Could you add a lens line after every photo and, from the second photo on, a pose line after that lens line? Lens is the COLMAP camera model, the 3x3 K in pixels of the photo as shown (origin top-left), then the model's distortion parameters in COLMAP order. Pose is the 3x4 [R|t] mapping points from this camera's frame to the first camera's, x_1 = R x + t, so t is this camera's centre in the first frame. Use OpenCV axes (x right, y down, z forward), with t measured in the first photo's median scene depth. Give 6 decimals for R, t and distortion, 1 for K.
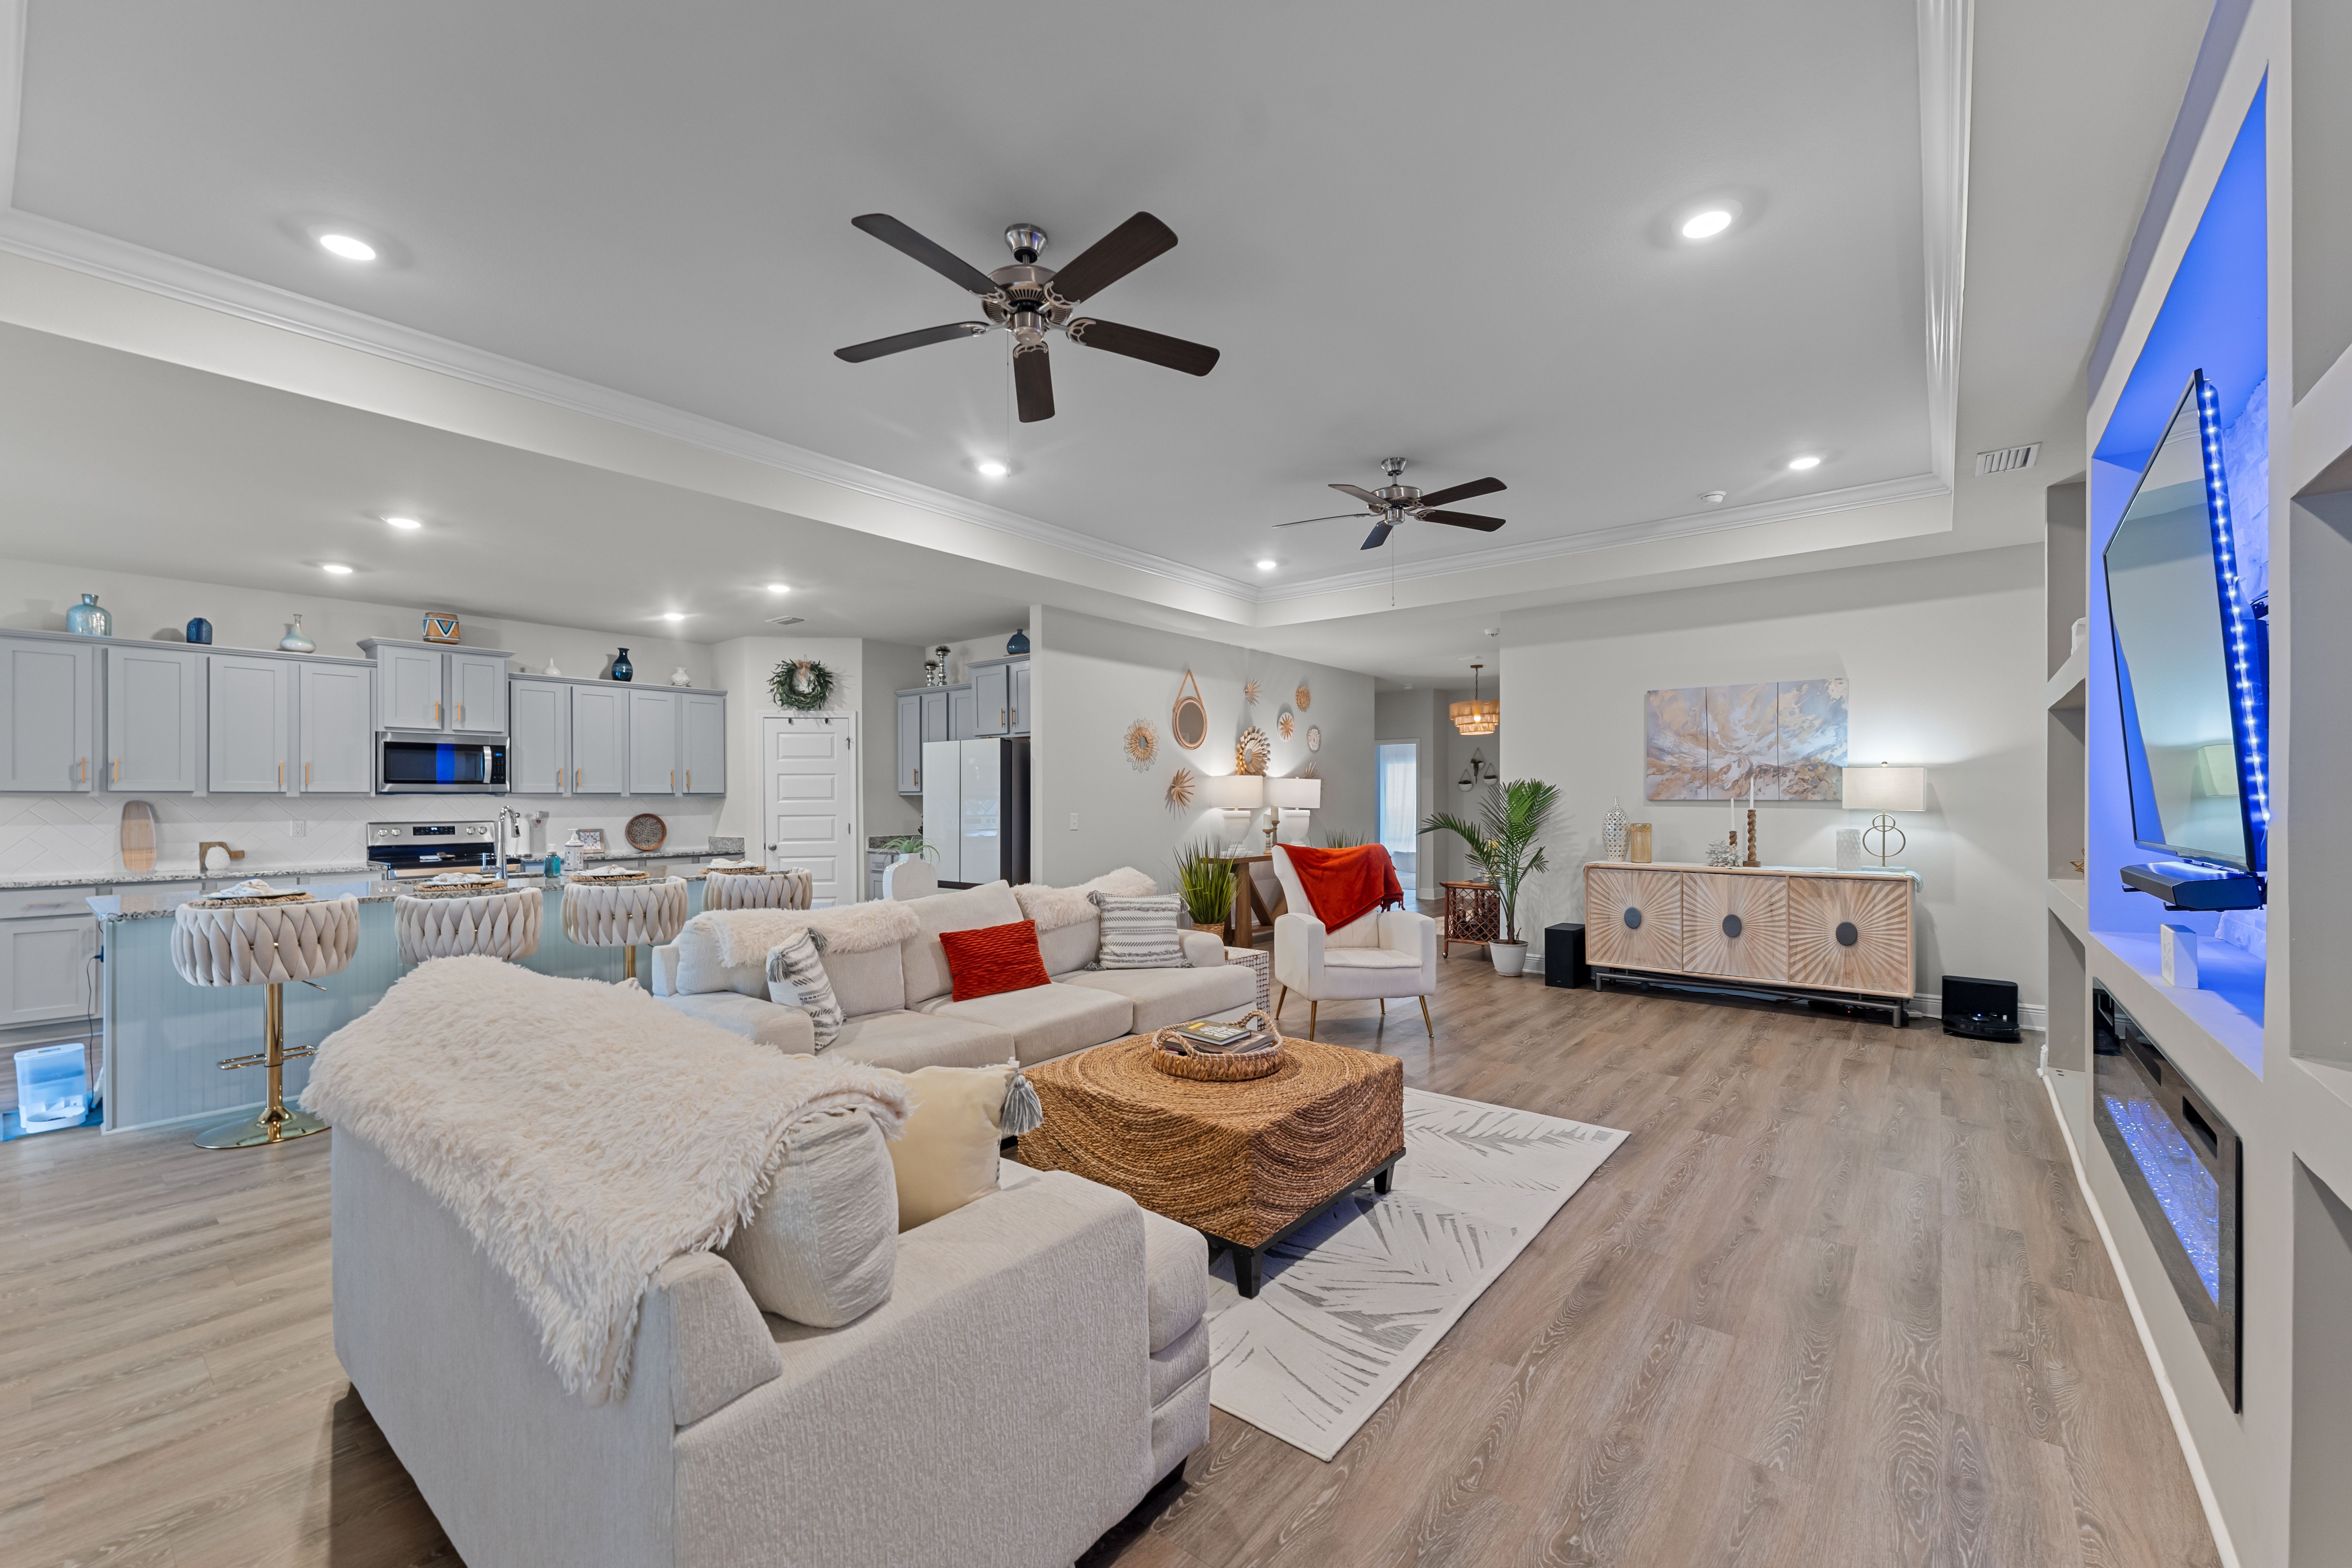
lens RADIAL K [[943.6, 0, 1177.7], [0, 943.6, 799.3], [0, 0, 1]] dist [0.001102, 0.000087]
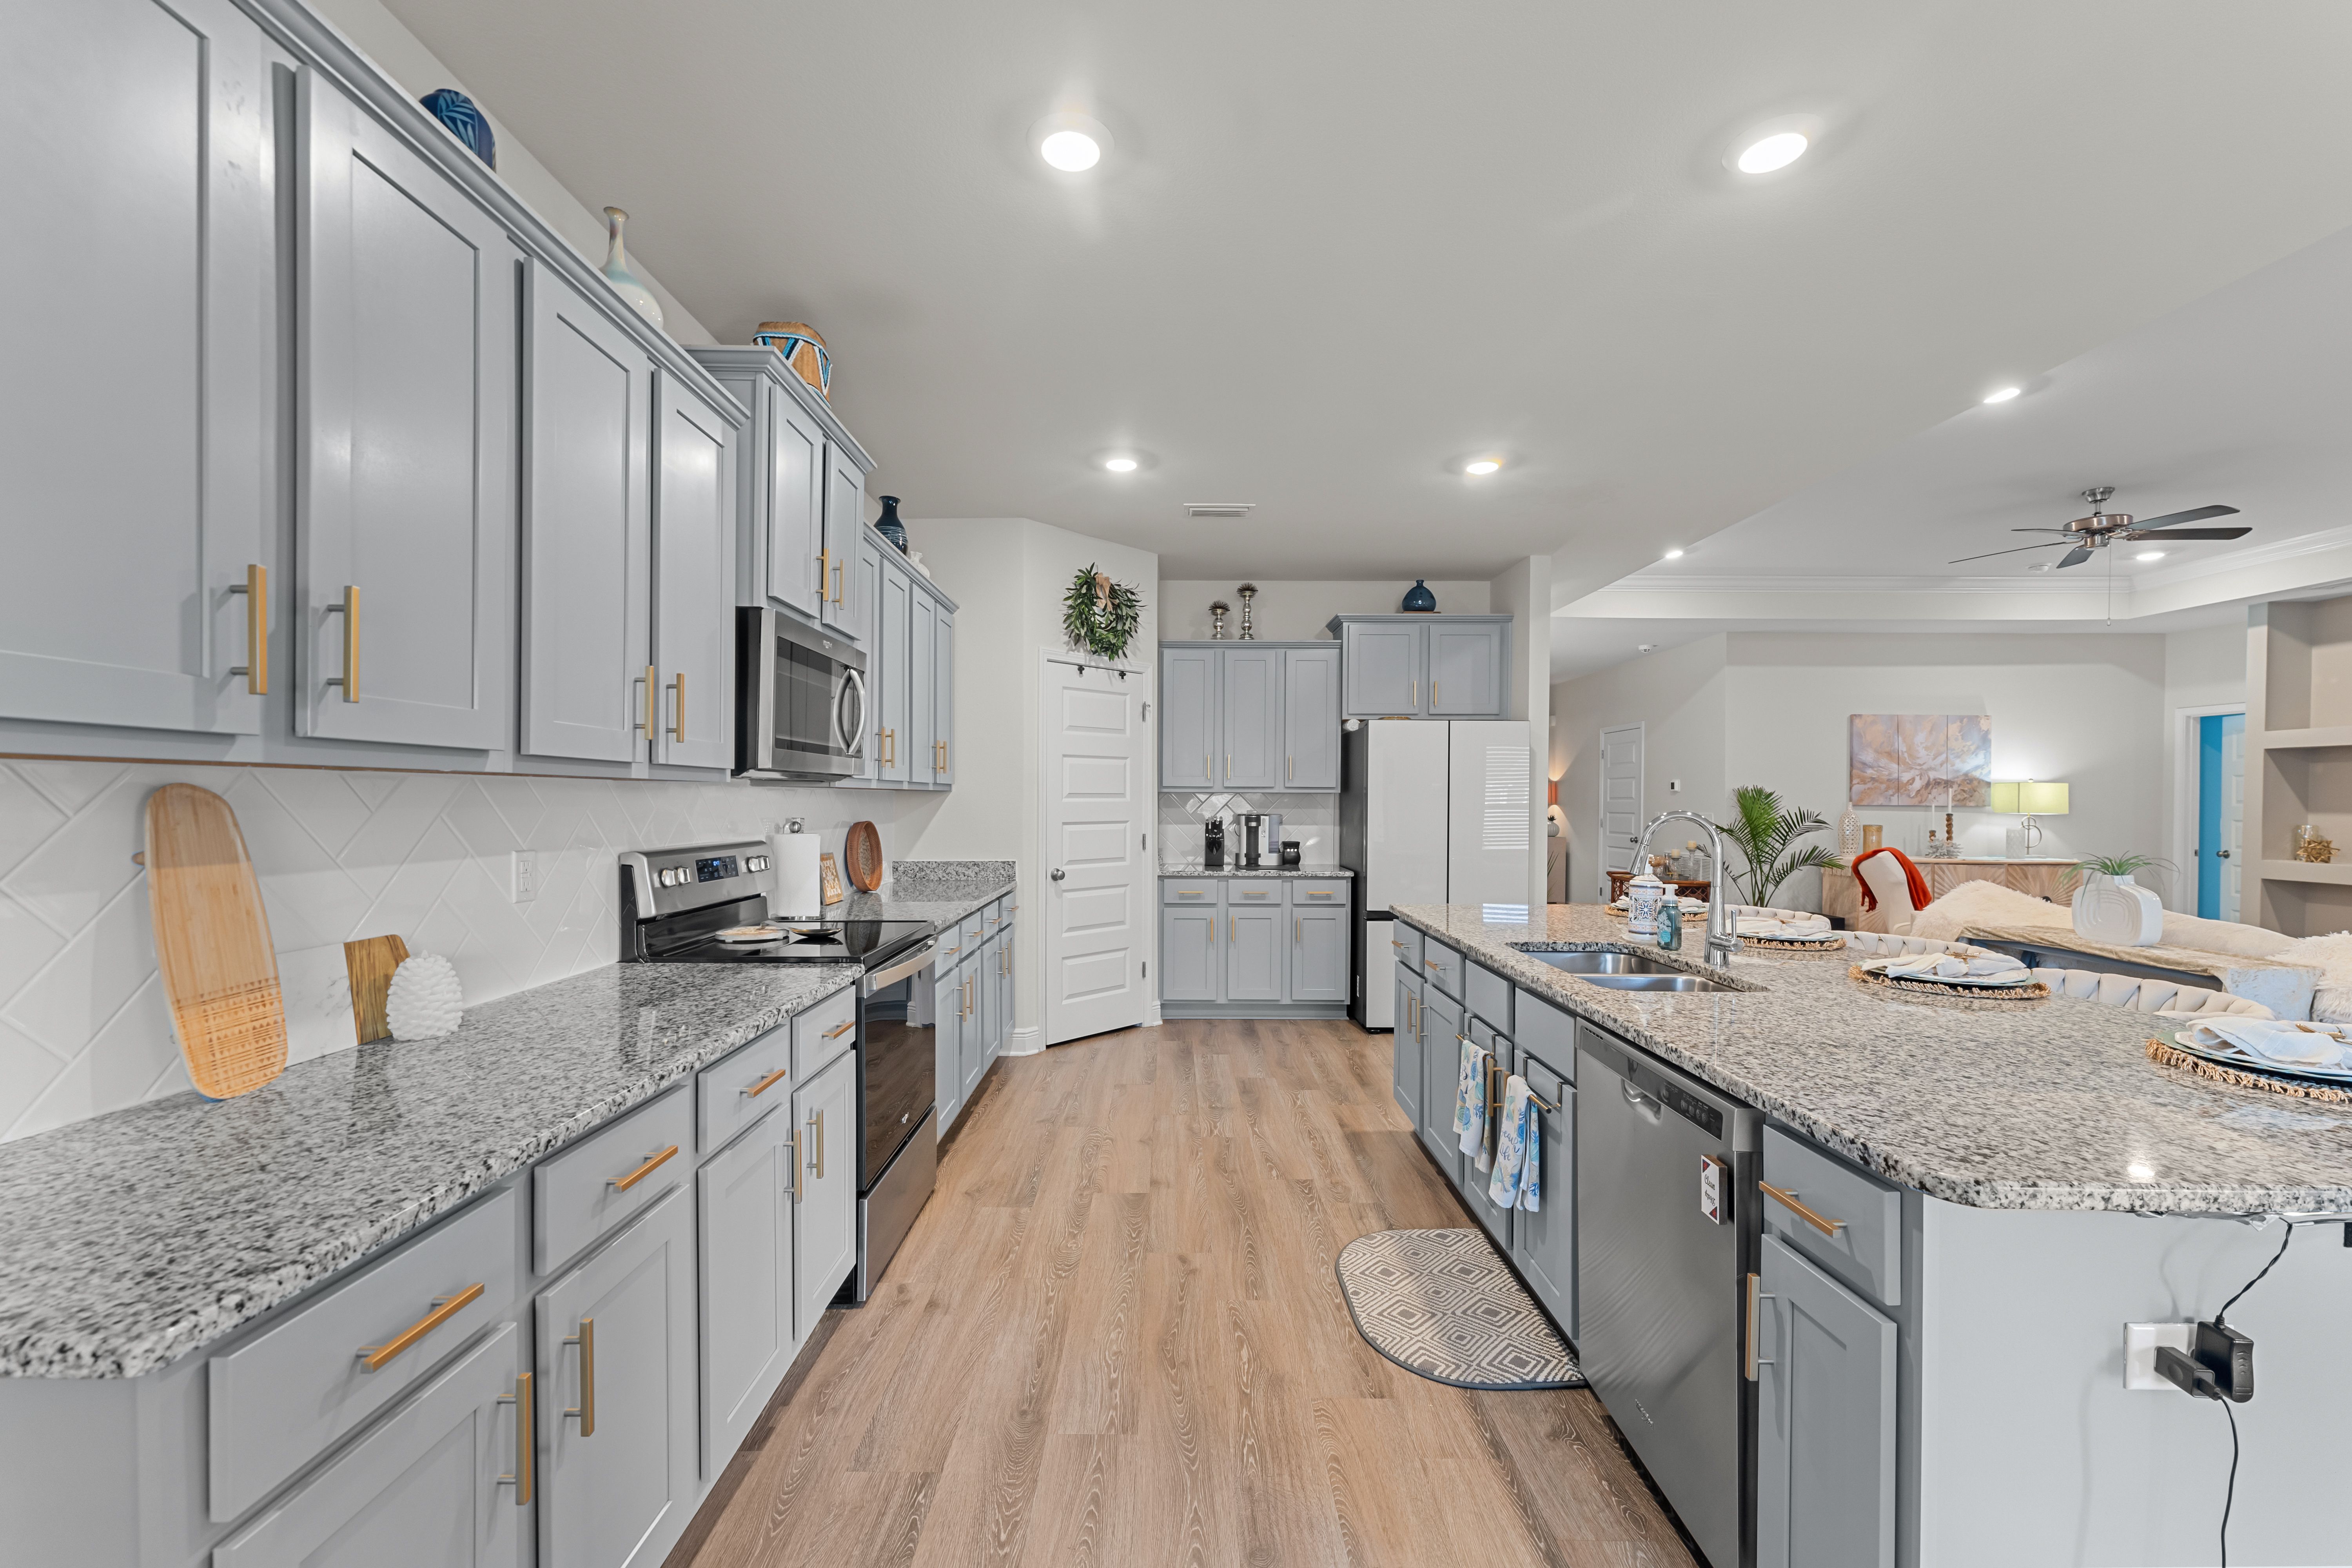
lens RADIAL K [[954.8, 0, 1169.6], [0, 954.8, 807.6], [0, 0, 1]] dist [0.006153, -0.000230]
pose [[0.779137, 0.002763, 0.626847, -0.936799], [-0.007979, 0.999953, 0.005509, 0.004007], [-0.626803, -0.009294, 0.779123, 0.591930]]
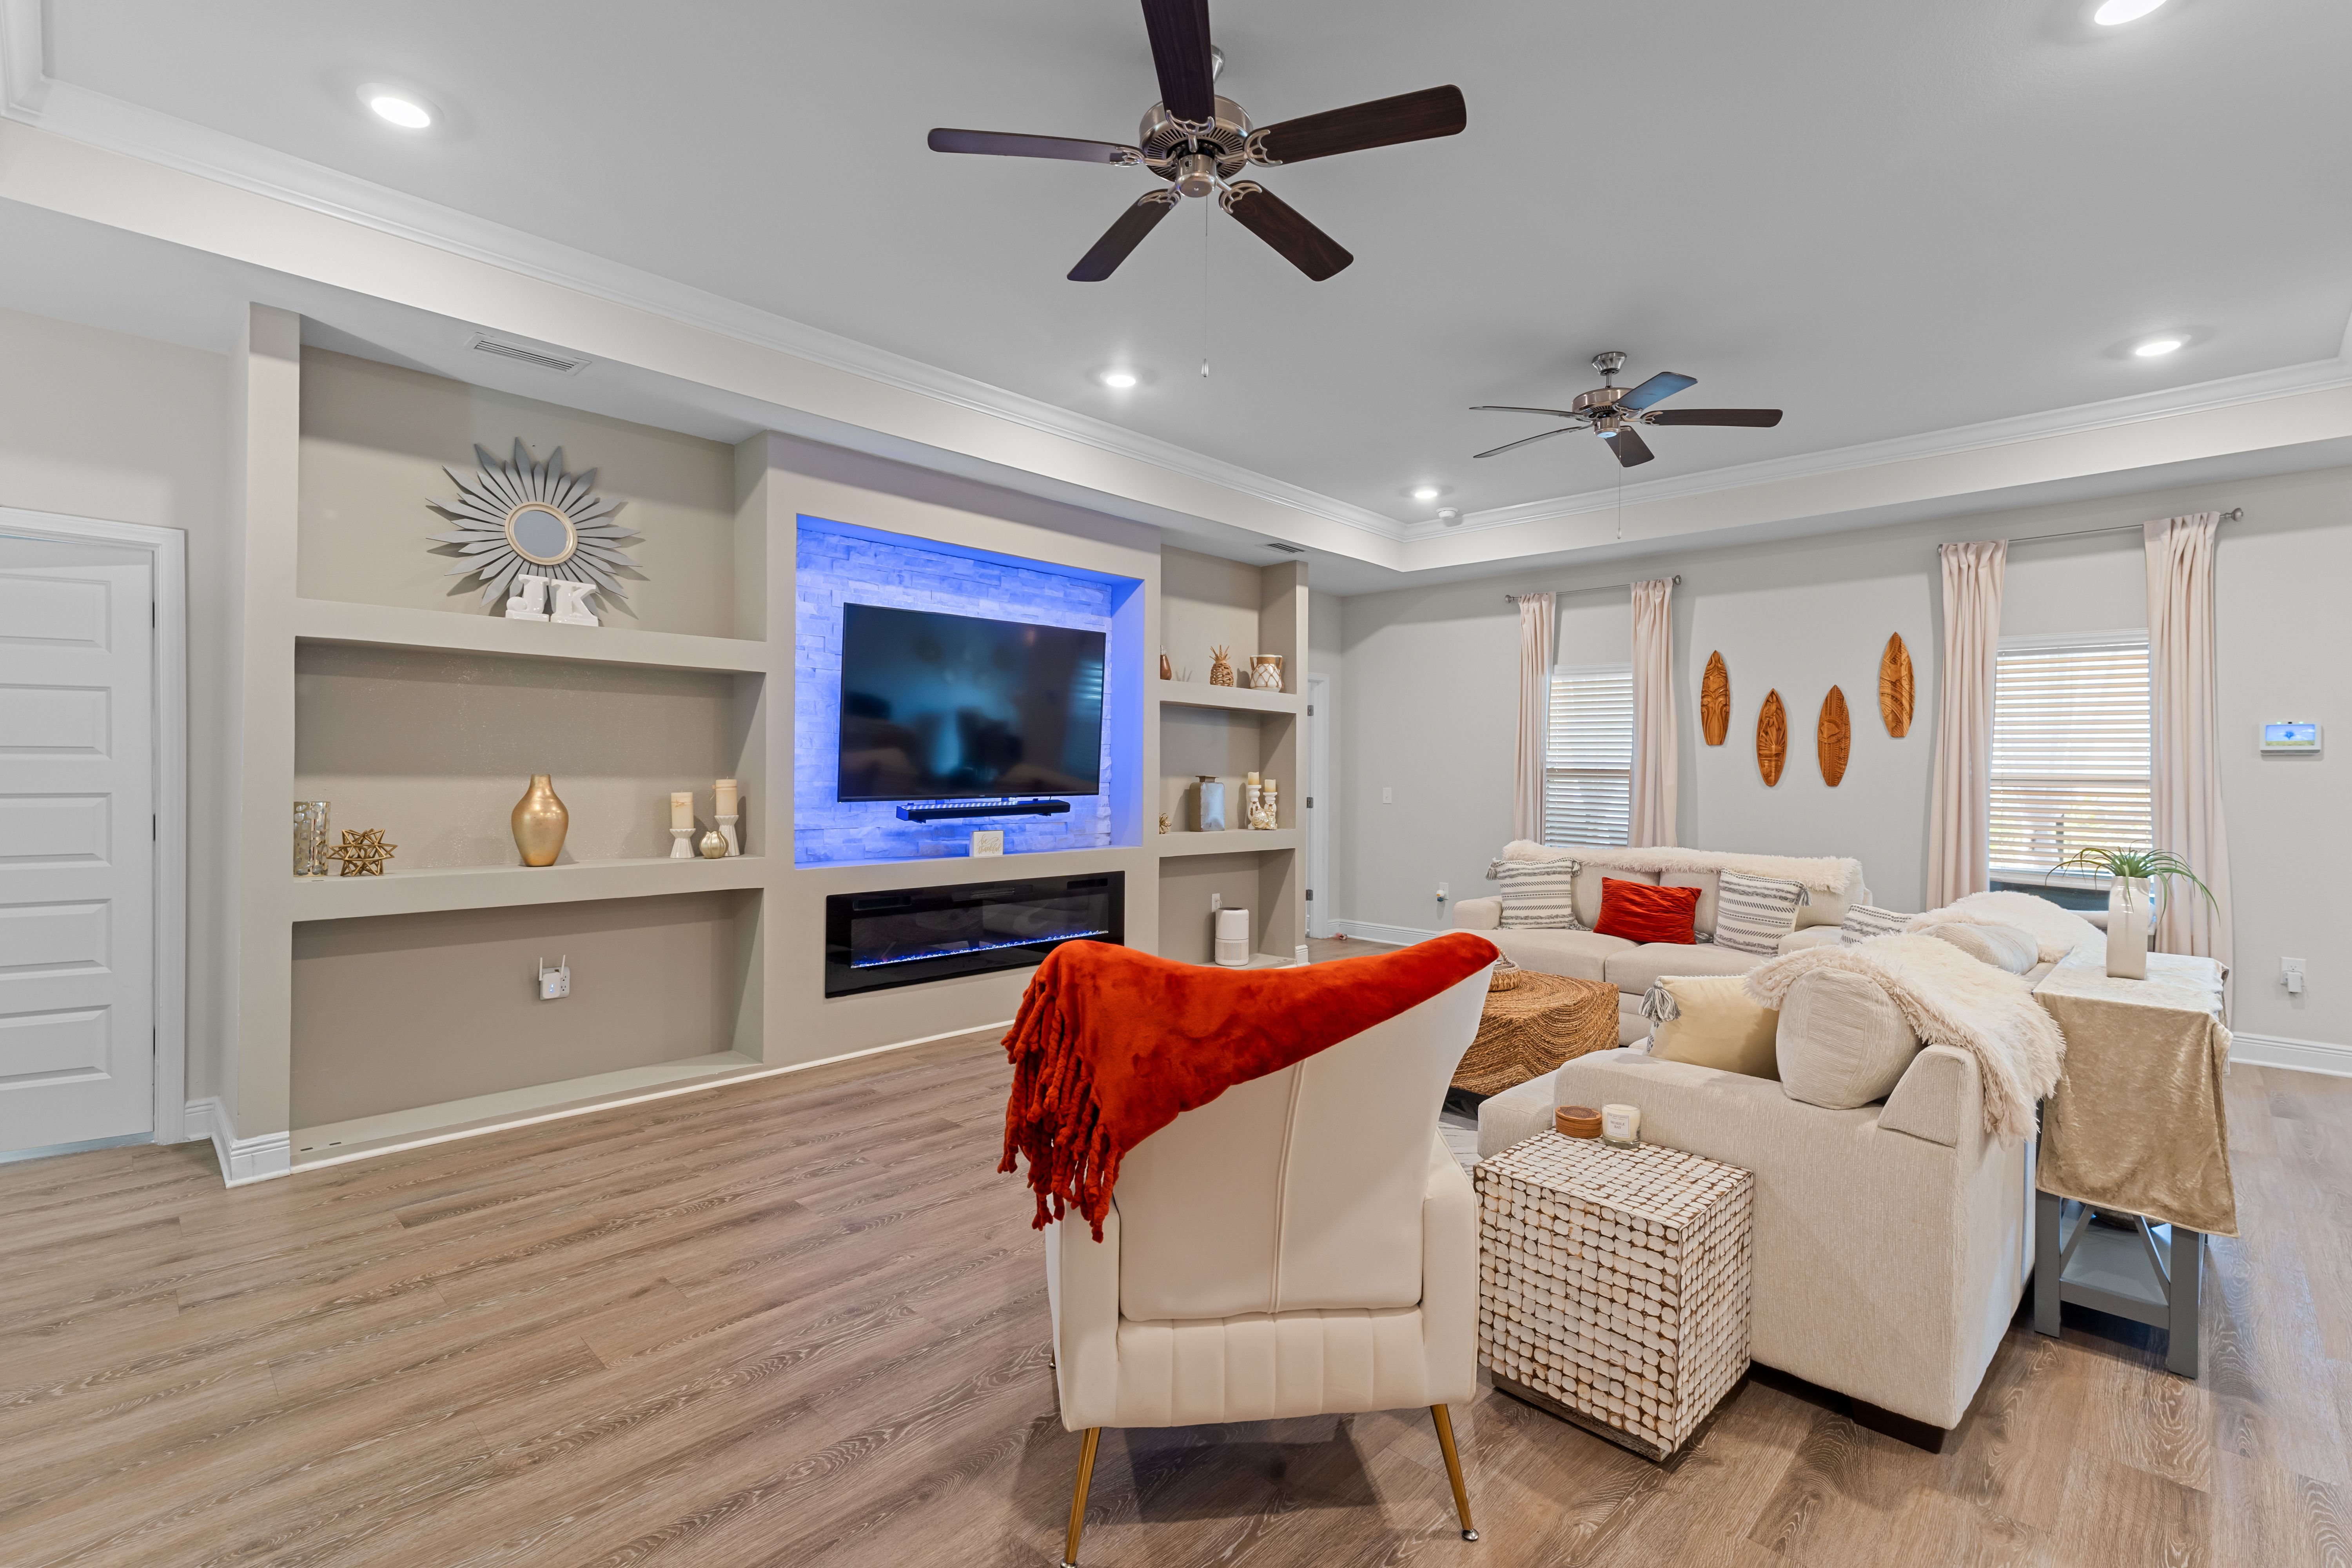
lens RADIAL K [[1049.6, 0, 1176.2], [0, 1049.6, 774.3], [0, 0, 1]] dist [-0.001609, 0.000088]
pose [[-0.995860, -0.005432, 0.090738, 0.139285], [-0.005169, 0.999982, 0.003133, 0.000086], [-0.090753, 0.002651, -0.995870, 1.122044]]
